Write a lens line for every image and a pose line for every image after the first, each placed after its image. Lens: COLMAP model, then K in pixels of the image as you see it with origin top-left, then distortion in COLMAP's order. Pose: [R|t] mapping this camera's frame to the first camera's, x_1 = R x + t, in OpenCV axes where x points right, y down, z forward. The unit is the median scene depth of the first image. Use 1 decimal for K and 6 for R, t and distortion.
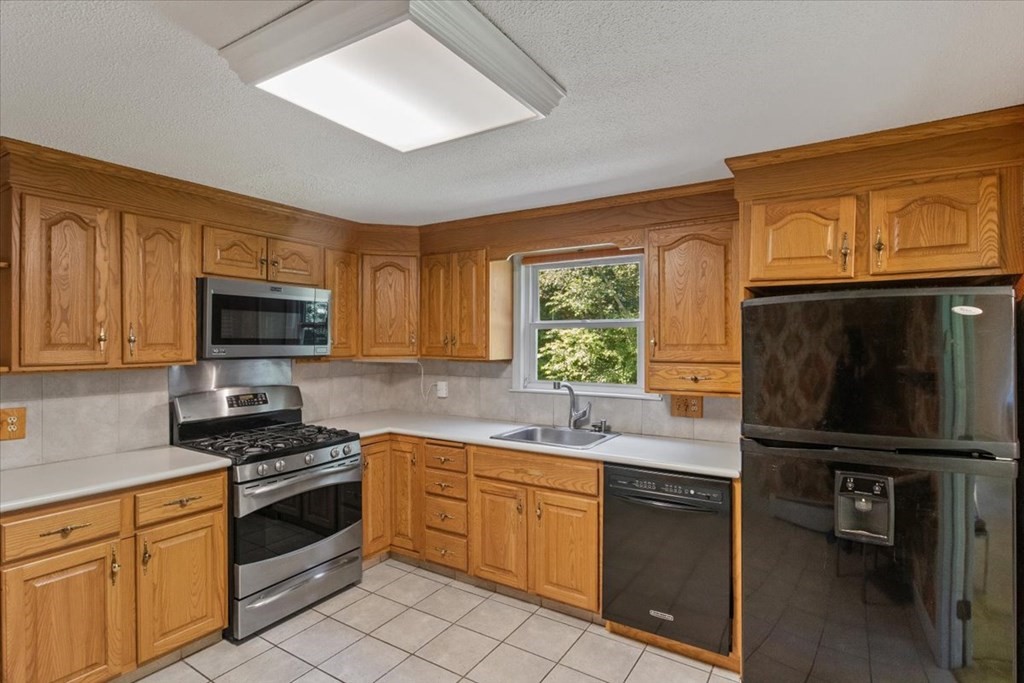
lens RADIAL K [[516.6, 0, 508.5], [0, 516.6, 340.8], [0, 0, 1]] dist [0.000704, -0.000141]
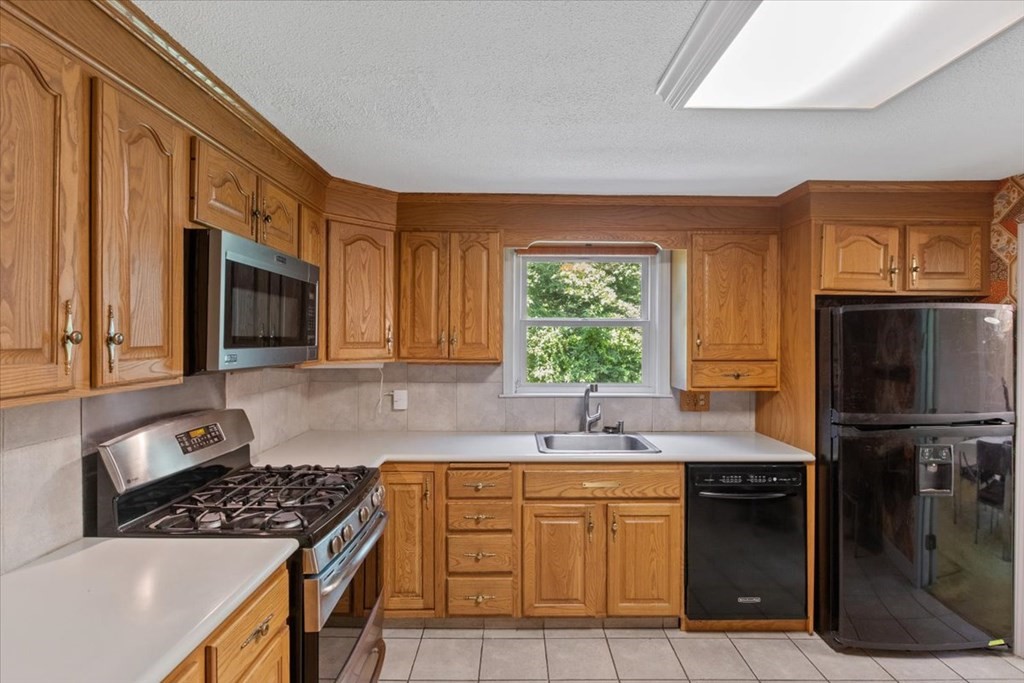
lens RADIAL K [[516.6, 0, 512.7], [0, 516.6, 339.6], [0, 0, 1]] dist [0.000704, -0.000141]
pose [[0.836049, 0.000776, 0.548654, -0.579719], [-0.003427, 0.999987, 0.003808, -0.004566], [-0.548644, -0.005064, 0.836041, 0.320112]]
